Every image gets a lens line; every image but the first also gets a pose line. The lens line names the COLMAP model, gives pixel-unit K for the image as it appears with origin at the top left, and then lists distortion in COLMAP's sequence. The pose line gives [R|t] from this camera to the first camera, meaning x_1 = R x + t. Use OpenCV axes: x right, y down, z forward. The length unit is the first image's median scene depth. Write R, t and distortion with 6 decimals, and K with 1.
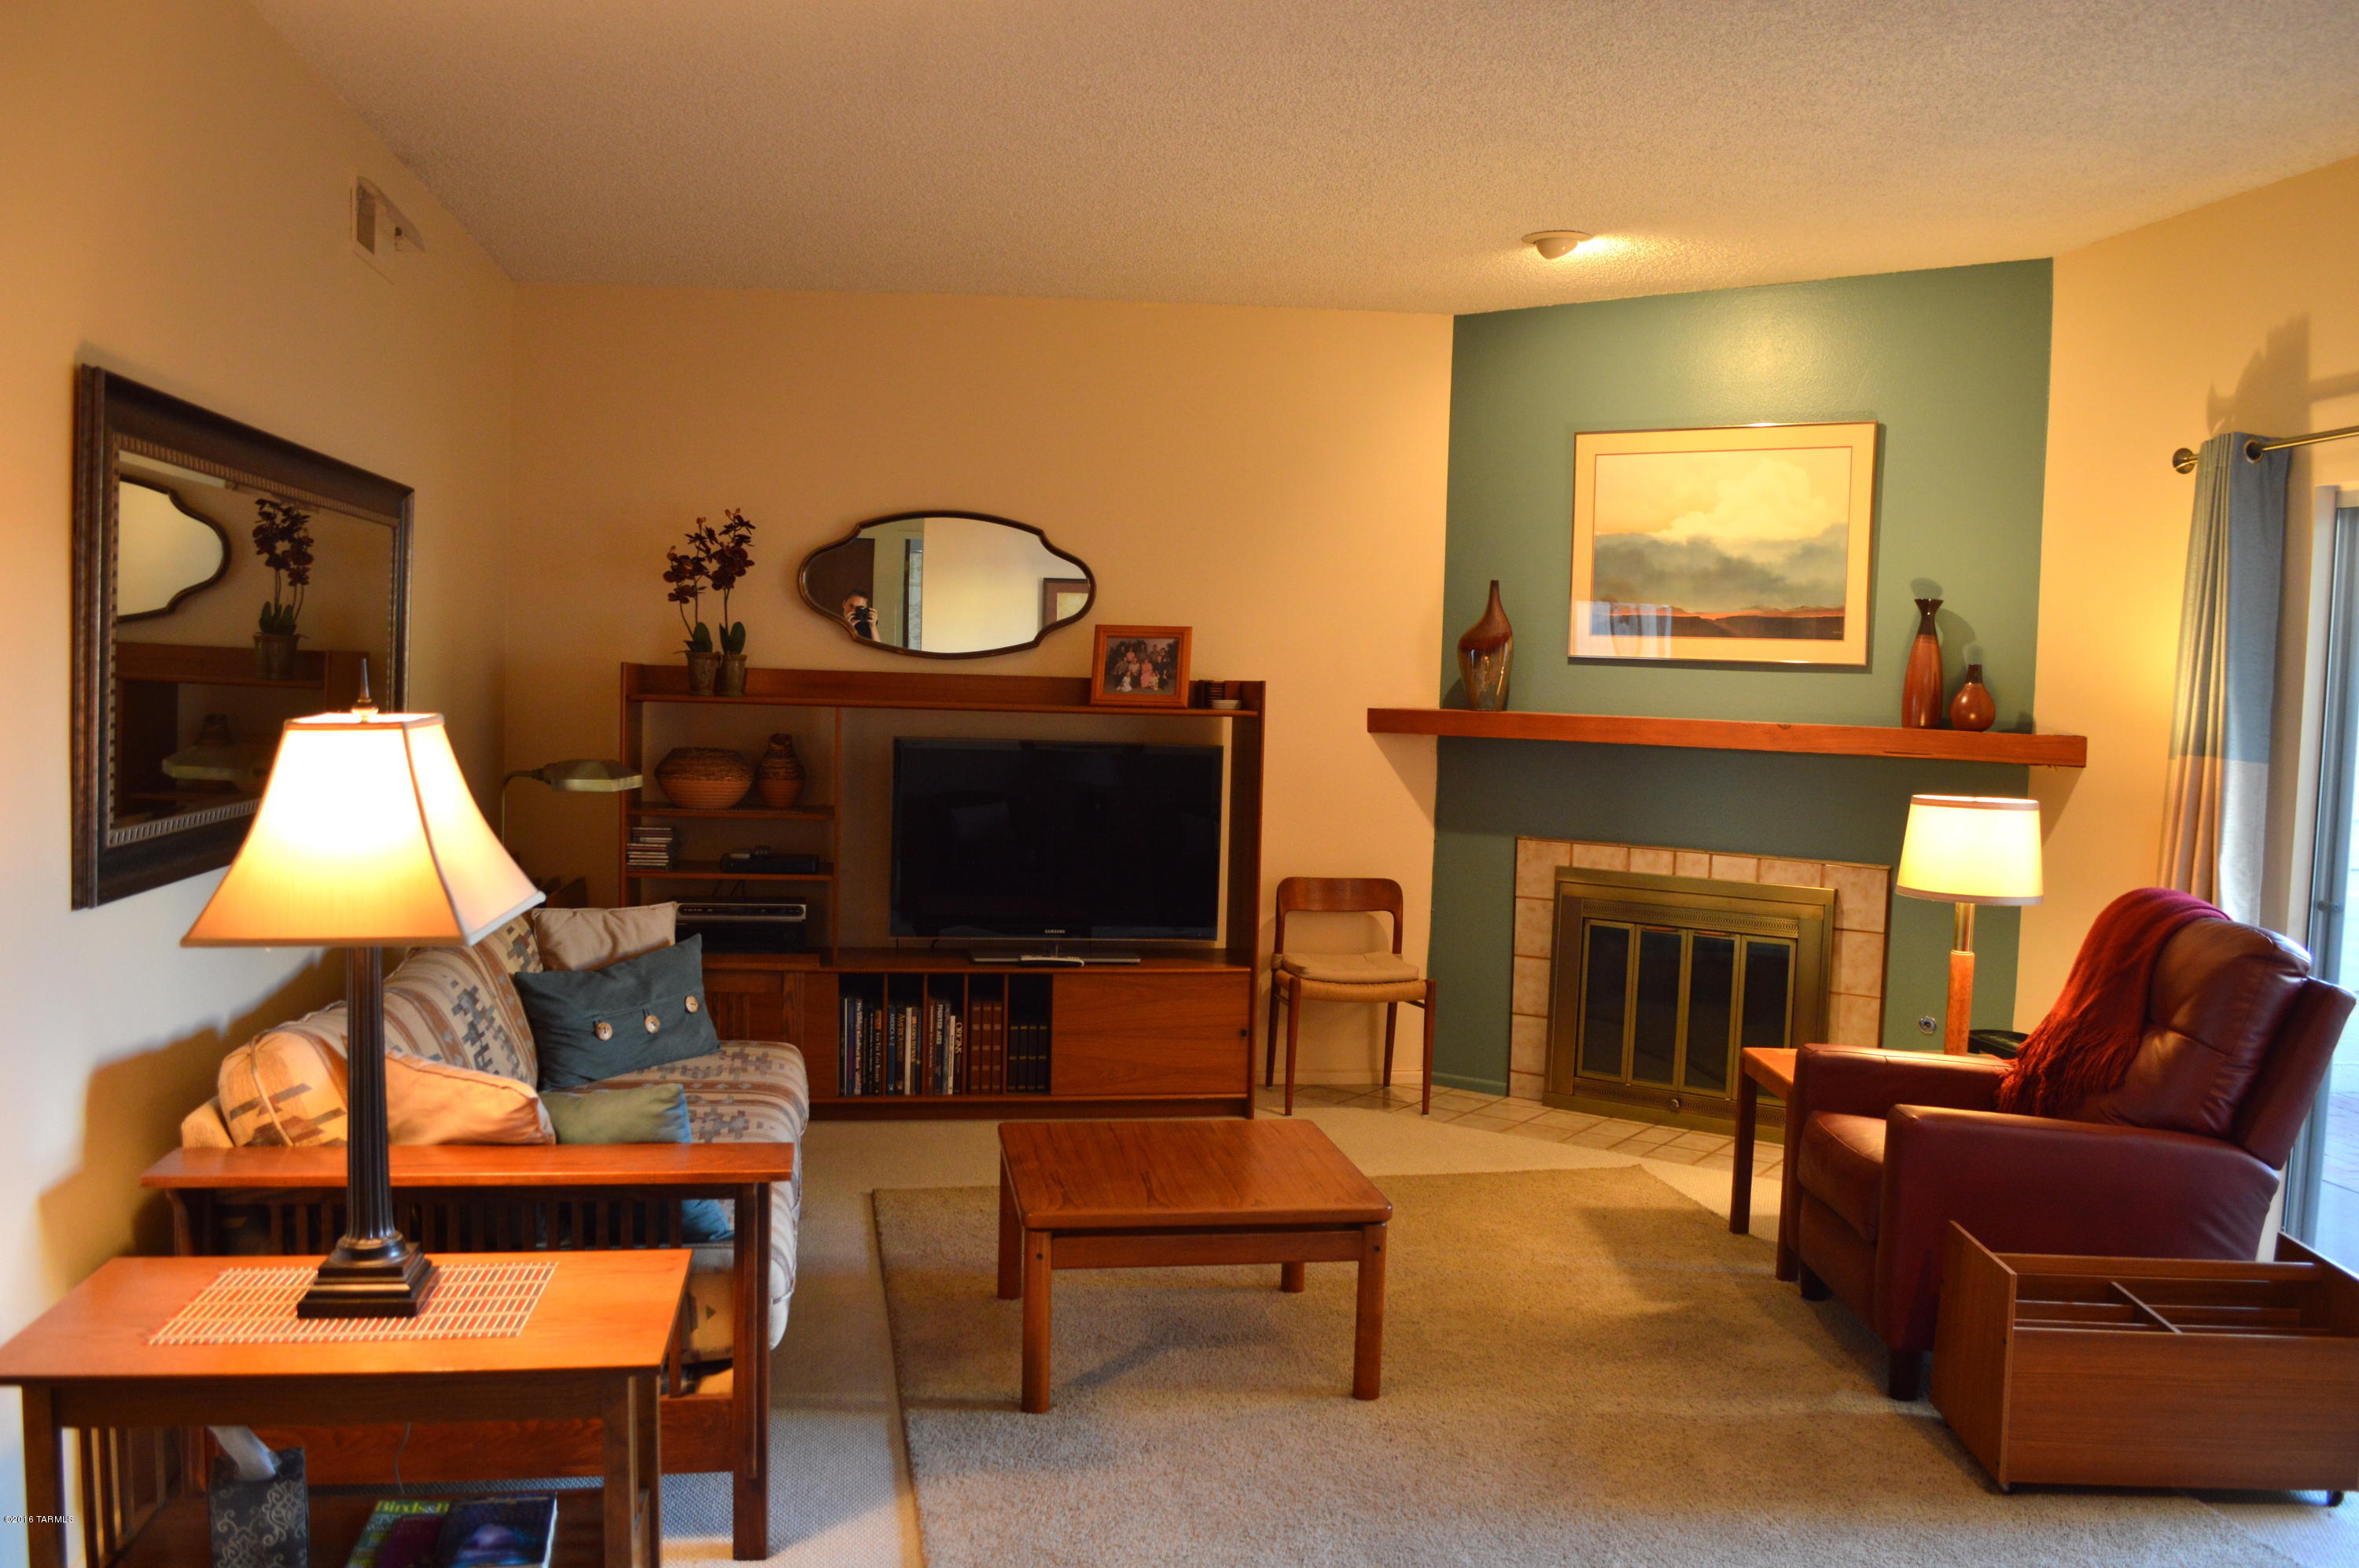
lens RADIAL K [[1875.1, 0, 1179.2], [0, 1875.1, 790.6], [0, 0, 1]] dist [-0.080224, 0.015697]
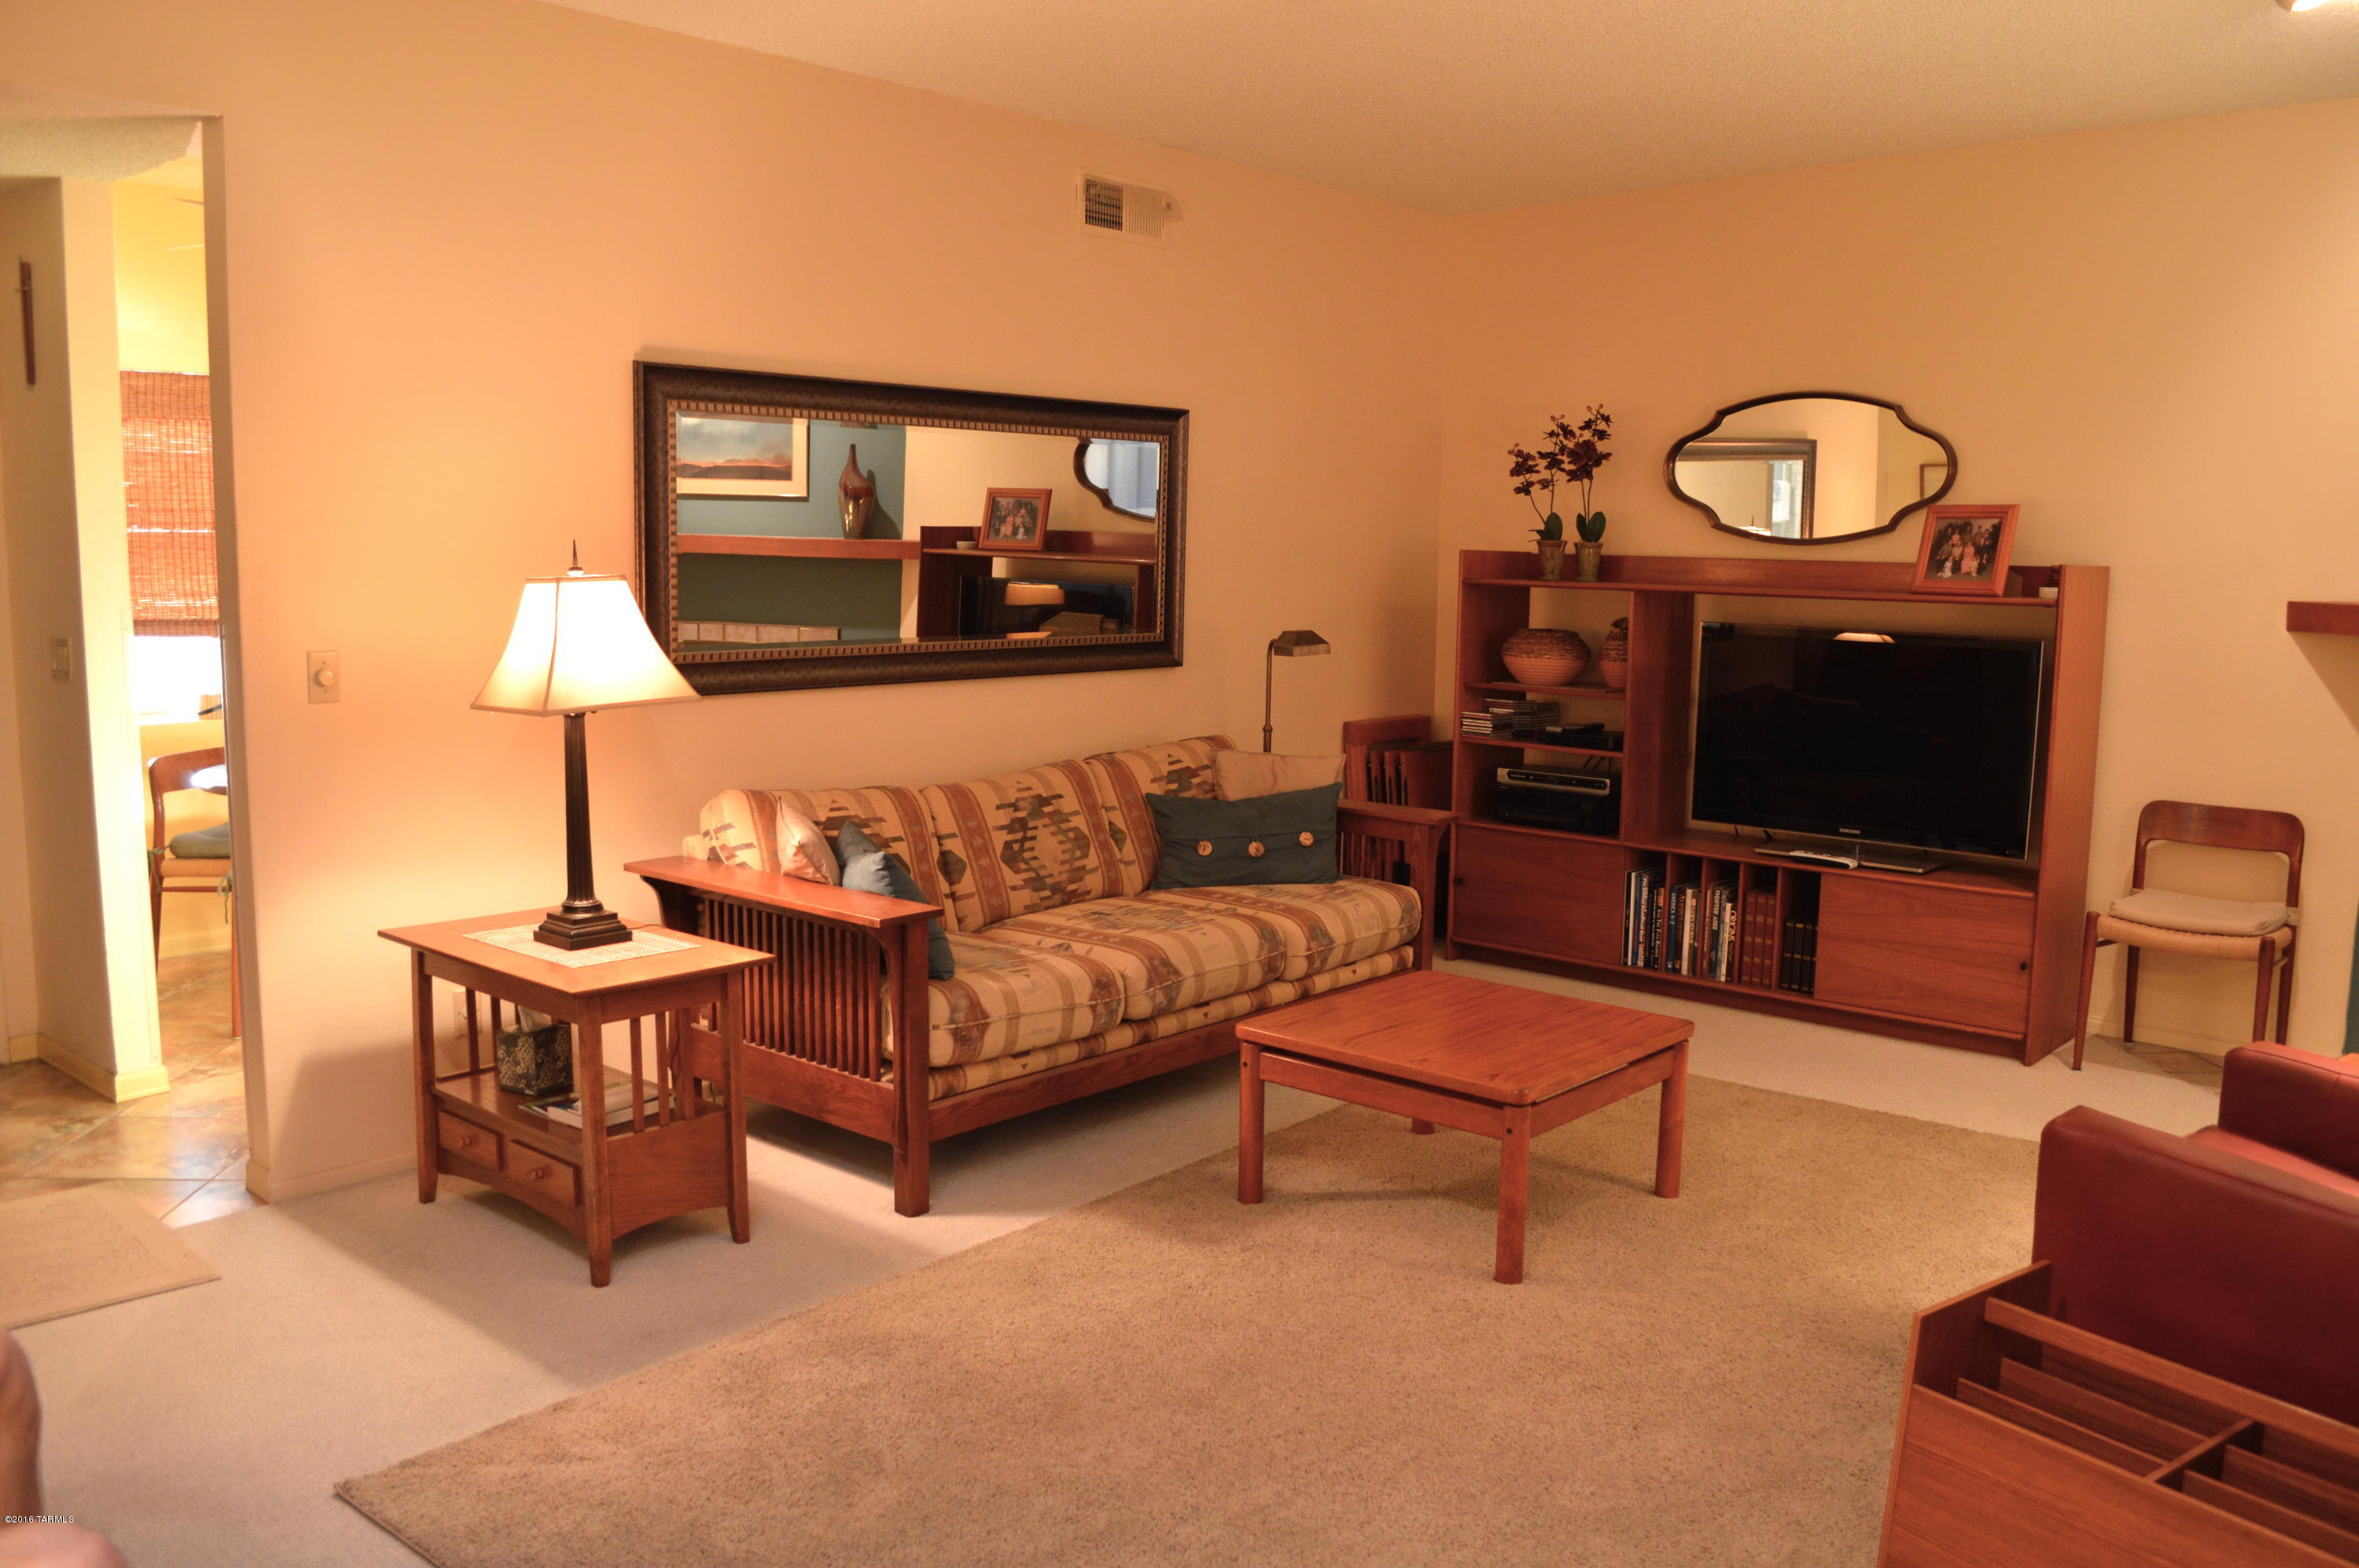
lens RADIAL K [[1875.1, 0, 1317.1], [0, 1875.1, 821.6], [0, 0, 1]] dist [-0.080224, 0.015697]
pose [[0.653331, 0.090354, -0.751662, 0.485414], [-0.047971, 0.995798, 0.078004, 0.010029], [0.755551, -0.014904, 0.654920, 0.184750]]
